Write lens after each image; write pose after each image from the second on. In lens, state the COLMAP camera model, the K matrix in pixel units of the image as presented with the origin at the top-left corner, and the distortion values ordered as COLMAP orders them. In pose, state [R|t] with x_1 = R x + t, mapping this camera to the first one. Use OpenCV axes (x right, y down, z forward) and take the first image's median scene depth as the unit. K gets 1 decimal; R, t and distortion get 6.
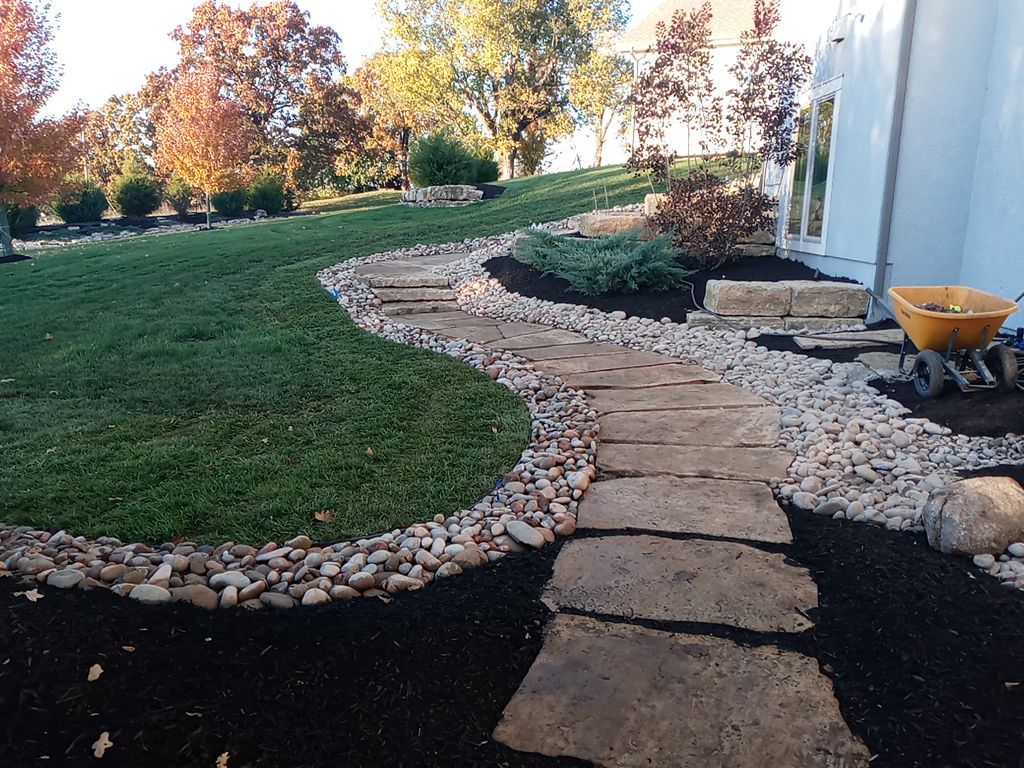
lens RADIAL K [[796.5, 0, 496.8], [0, 796.5, 385.4], [0, 0, 1]] dist [0.087798, -0.225292]
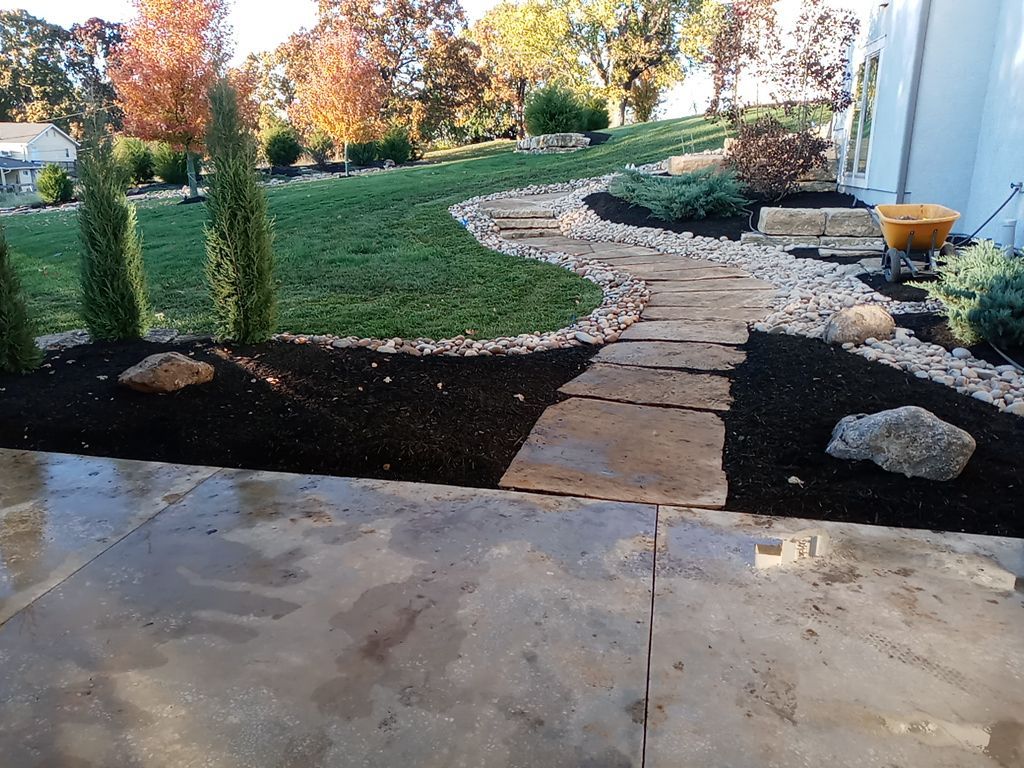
lens RADIAL K [[796.5, 0, 496.8], [0, 796.5, 385.4], [0, 0, 1]] dist [0.087798, -0.225292]
pose [[0.990333, 0.028750, -0.135696, 0.019893], [-0.020805, 0.998005, 0.059608, 0.046458], [0.137139, -0.056209, 0.988956, -0.179739]]
